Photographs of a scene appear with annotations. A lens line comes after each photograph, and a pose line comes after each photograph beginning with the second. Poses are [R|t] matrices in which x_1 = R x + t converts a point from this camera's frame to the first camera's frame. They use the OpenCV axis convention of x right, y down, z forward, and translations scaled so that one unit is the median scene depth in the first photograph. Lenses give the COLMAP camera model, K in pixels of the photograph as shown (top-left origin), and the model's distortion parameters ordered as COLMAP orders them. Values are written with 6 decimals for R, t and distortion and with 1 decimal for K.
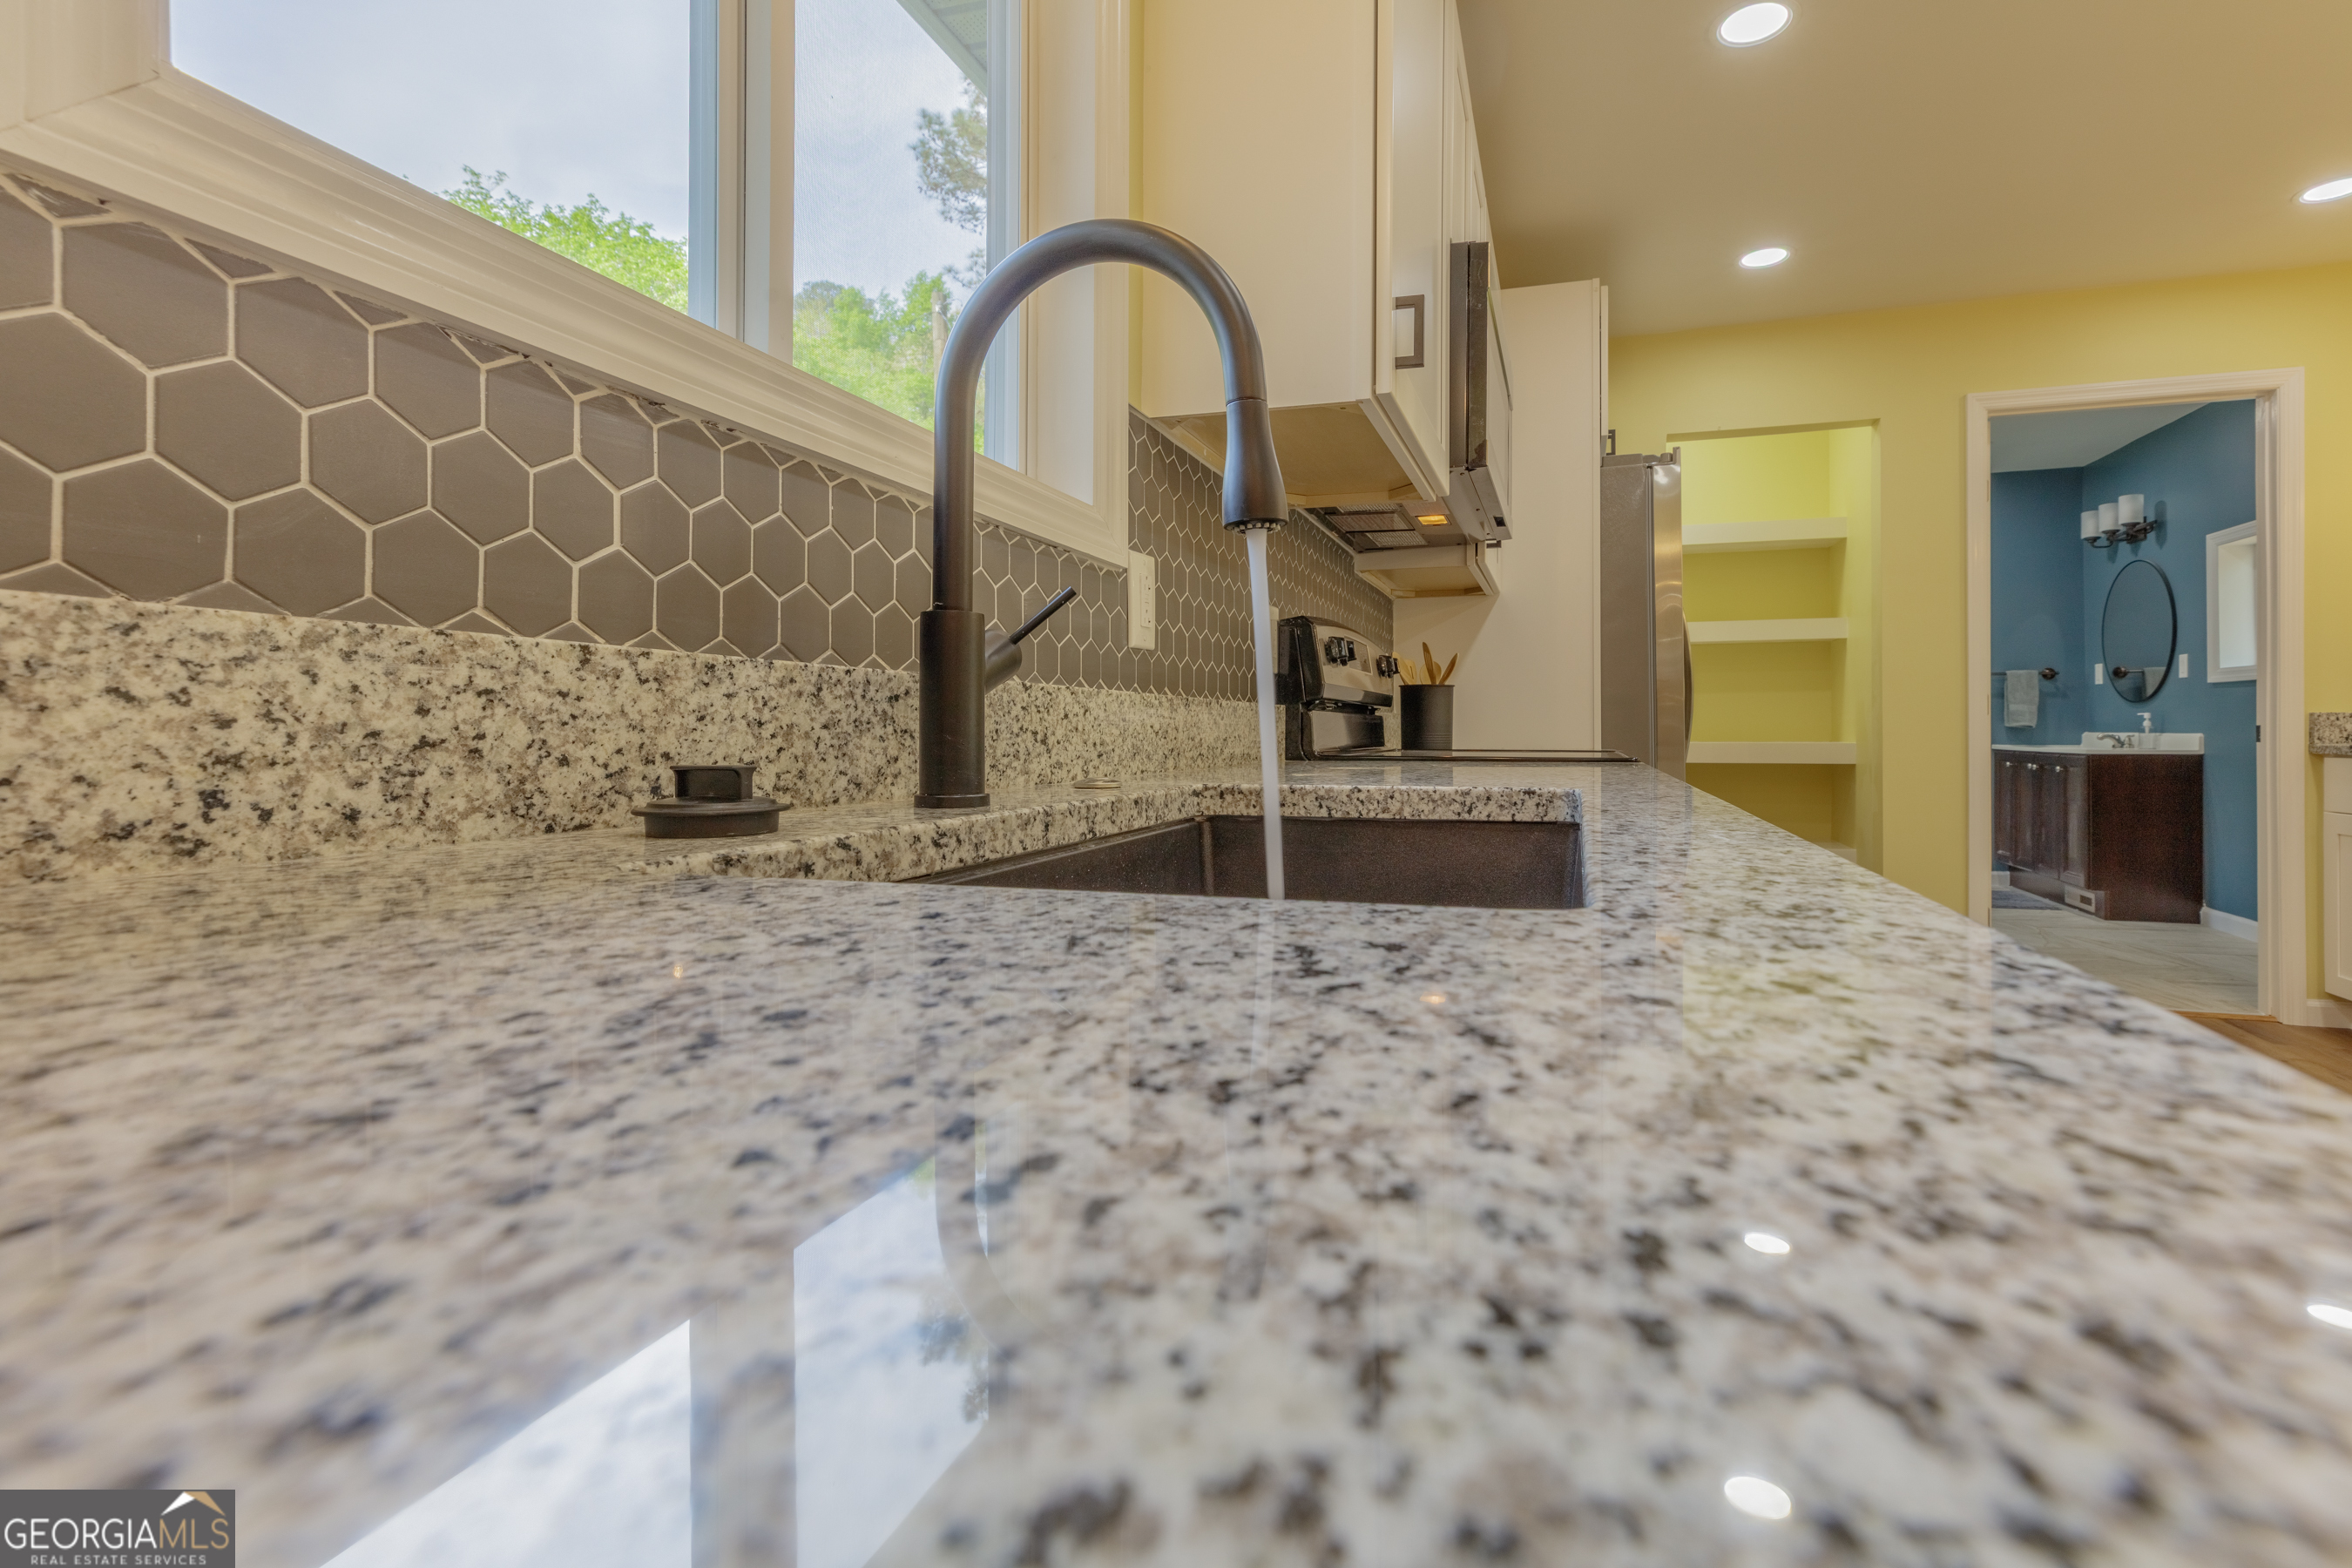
lens RADIAL K [[1070.9, 0, 1250.7], [0, 1070.9, 725.9], [0, 0, 1]] dist [0.003029, -0.000051]
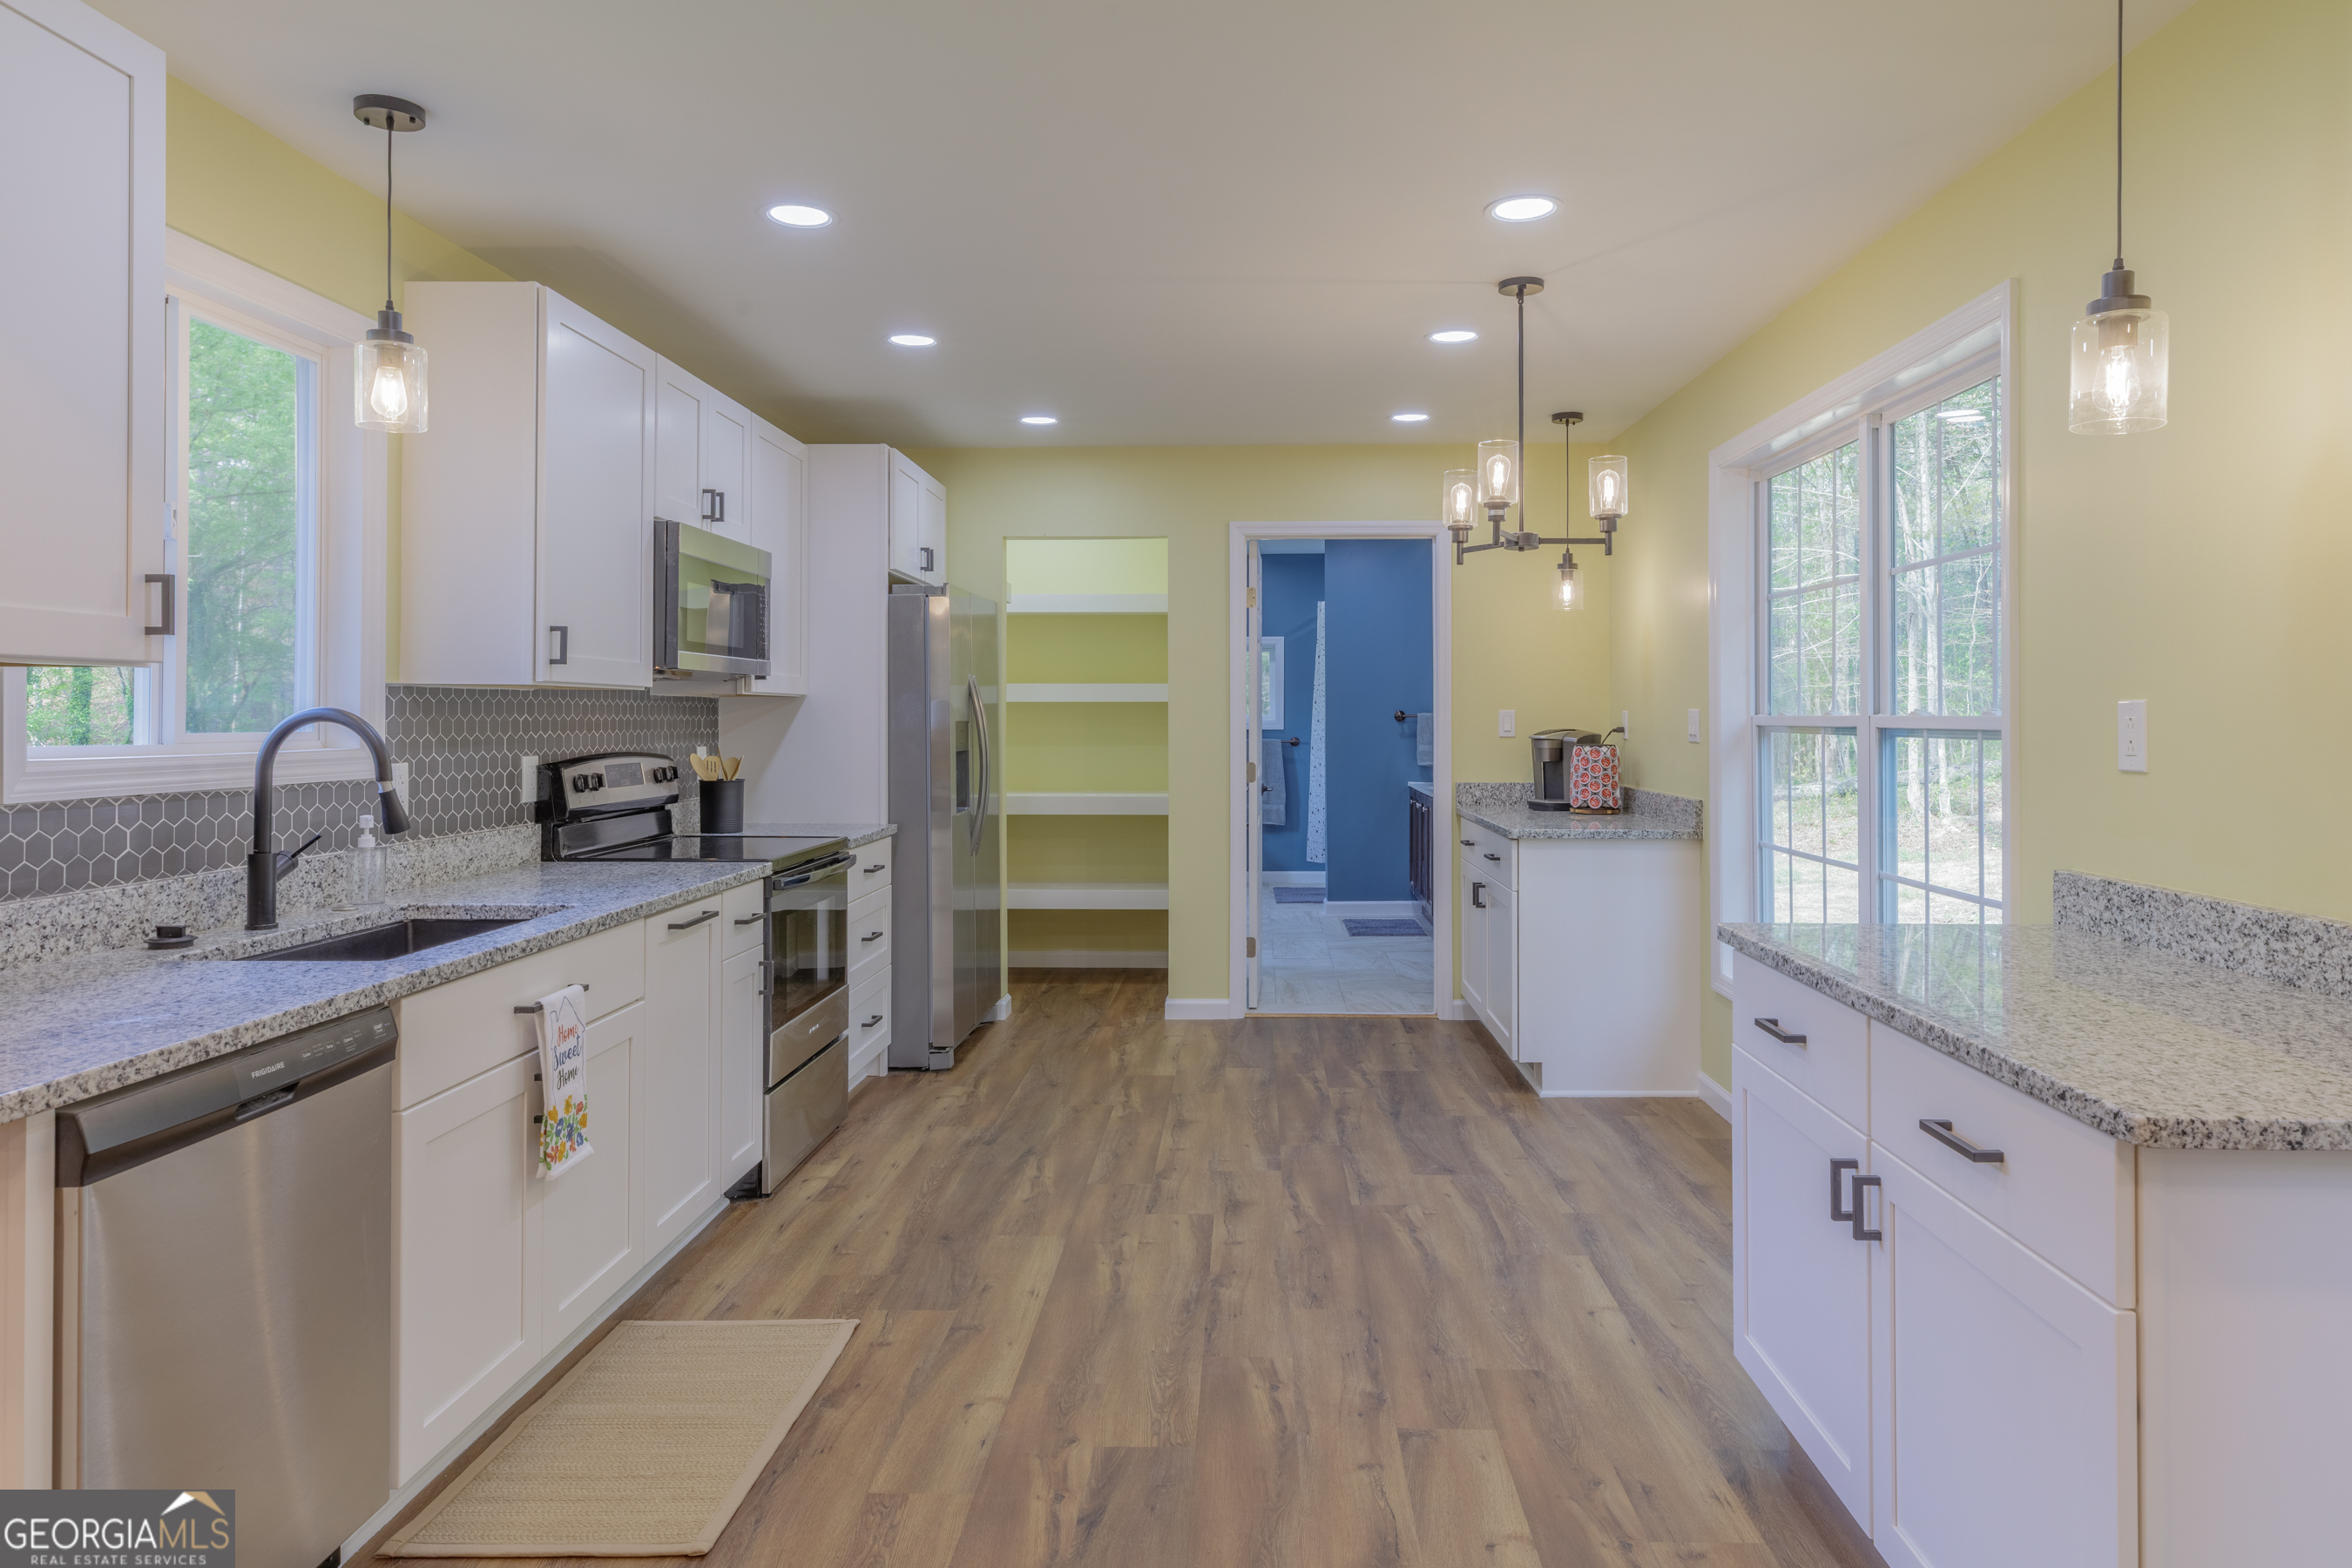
lens RADIAL K [[1459.9, 0, 1204.4], [0, 1459.9, 700.8], [0, 0, 1]] dist [0.003515, -0.001053]
pose [[0.964186, 0.004419, 0.265190, 0.844707], [-0.002542, 0.999969, -0.007421, -0.393662], [-0.265215, 0.006481, 0.964168, -2.597822]]
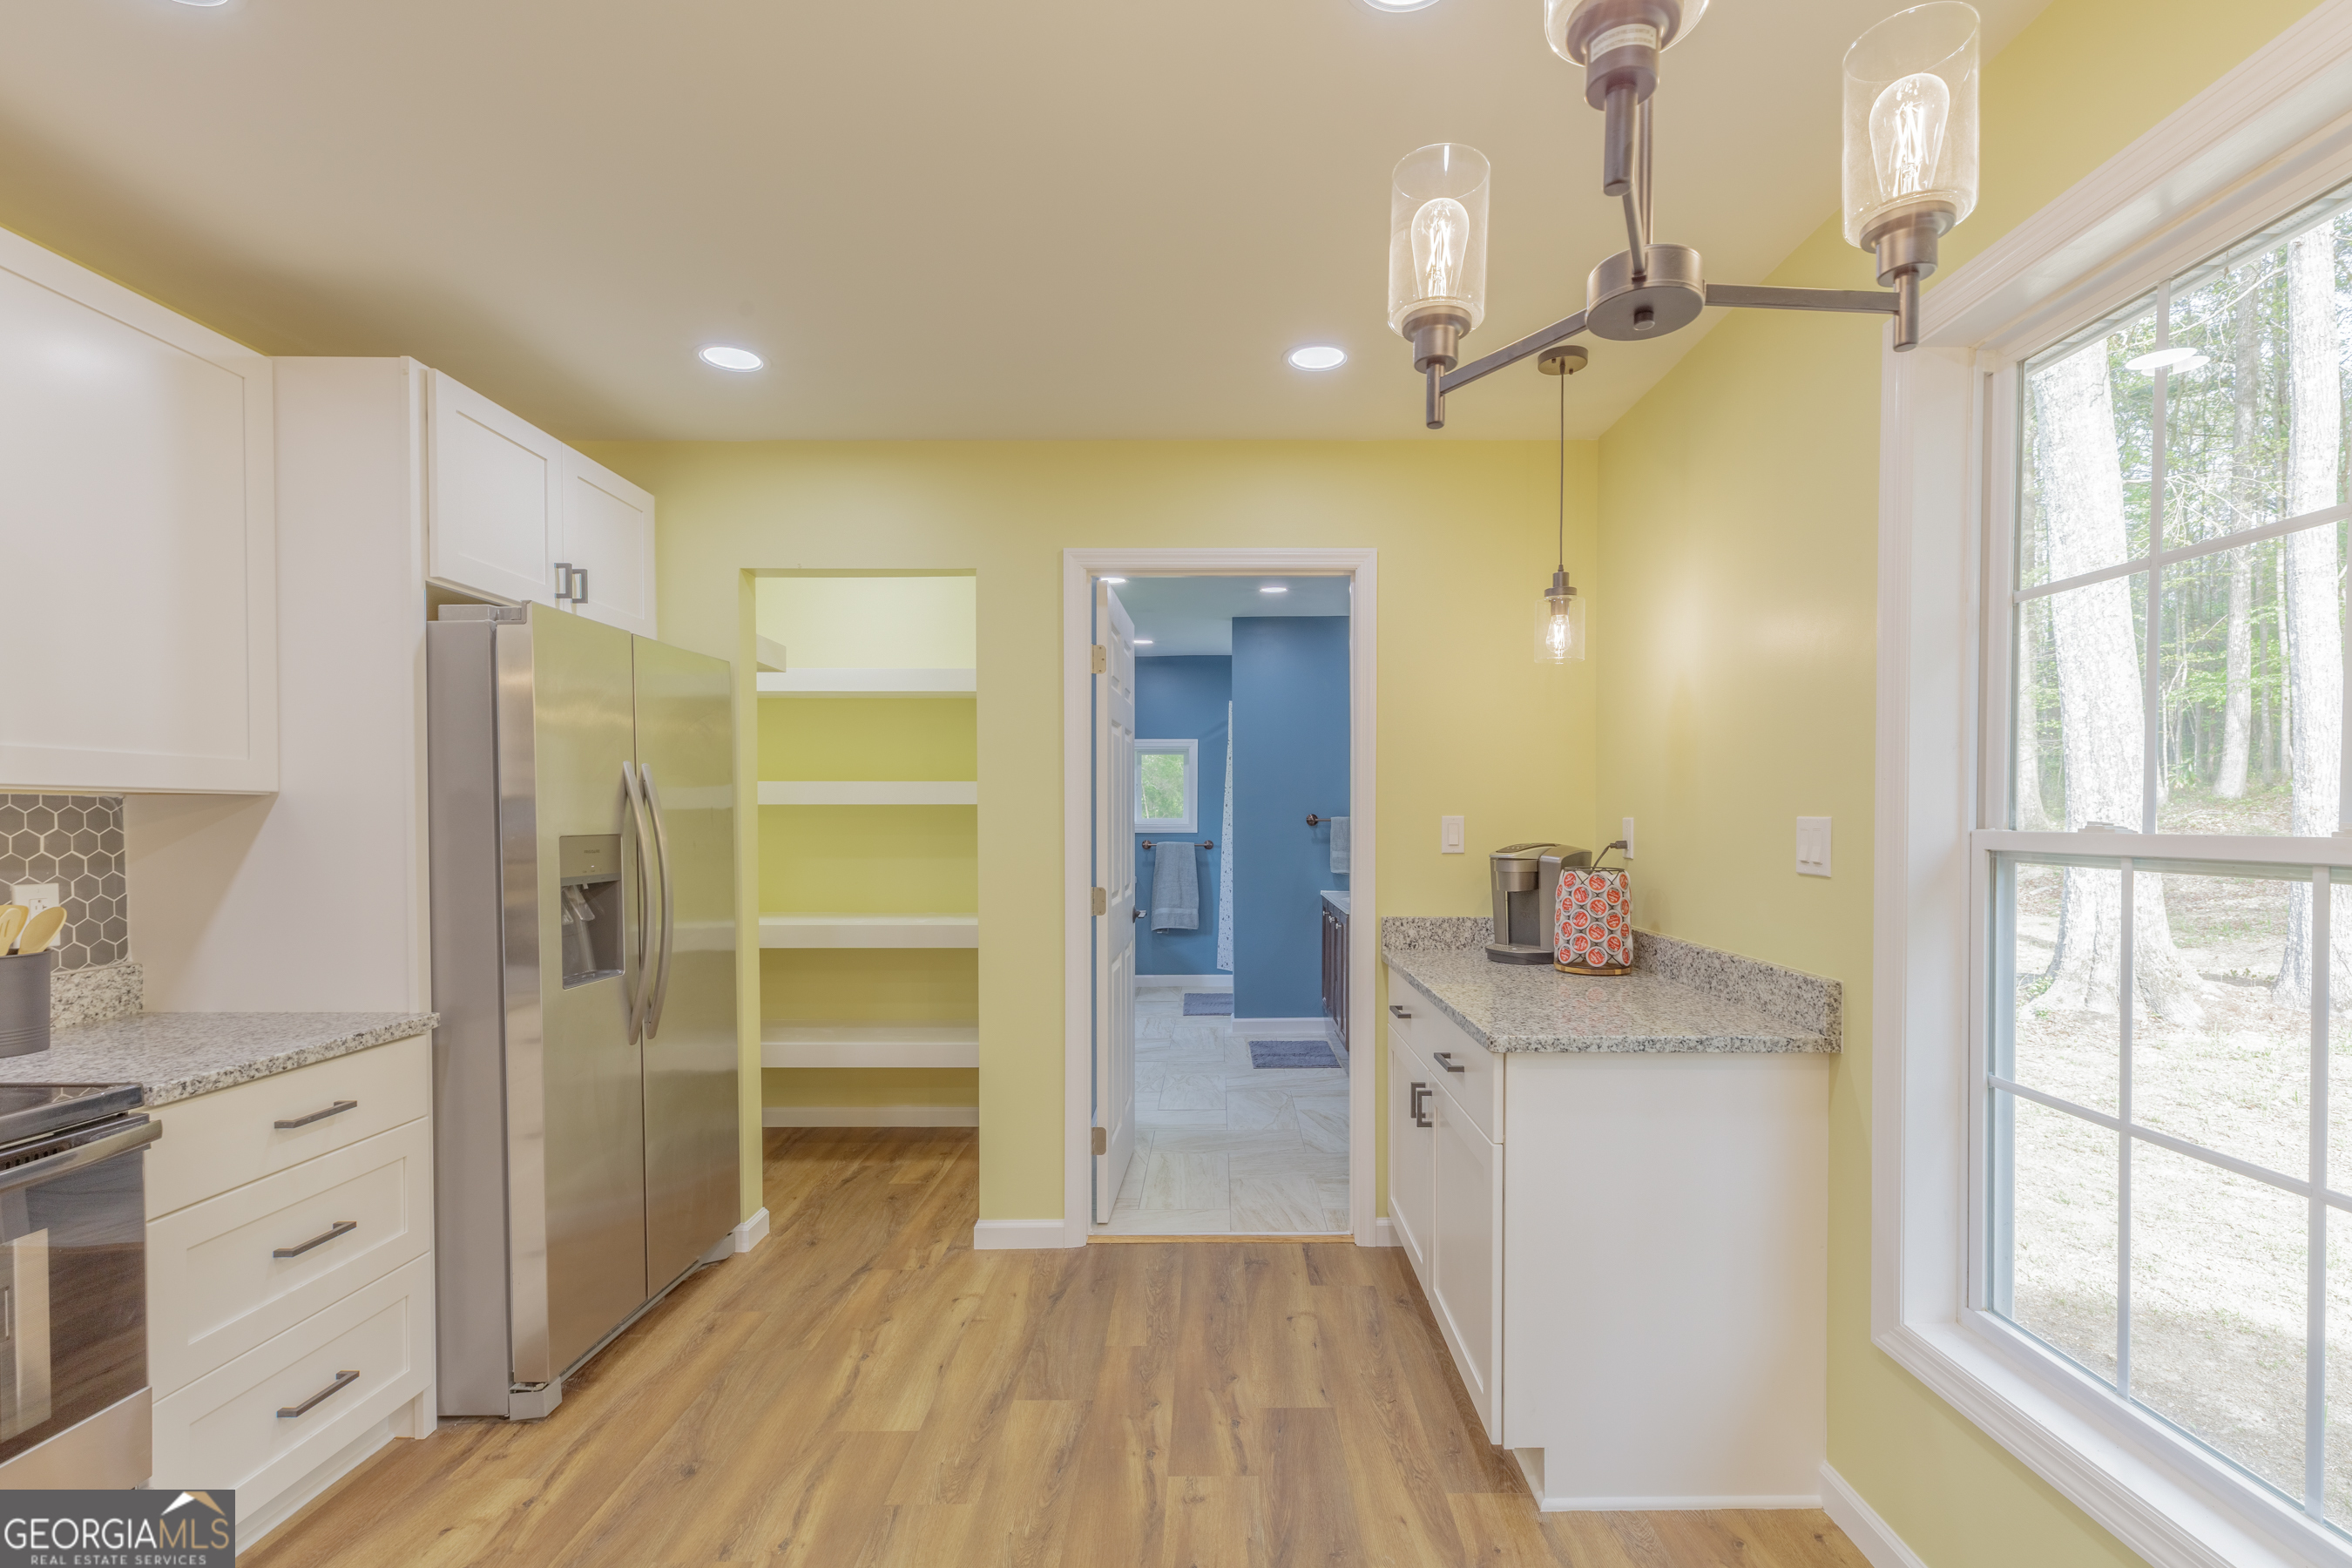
lens RADIAL K [[1070.9, 0, 1195.2], [0, 1070.9, 834.4], [0, 0, 1]] dist [0.003029, -0.000051]
pose [[0.959651, -0.003558, 0.281170, 2.251082], [-0.002247, 0.999791, 0.020318, -0.414582], [-0.281183, -0.020130, 0.959443, 0.562357]]
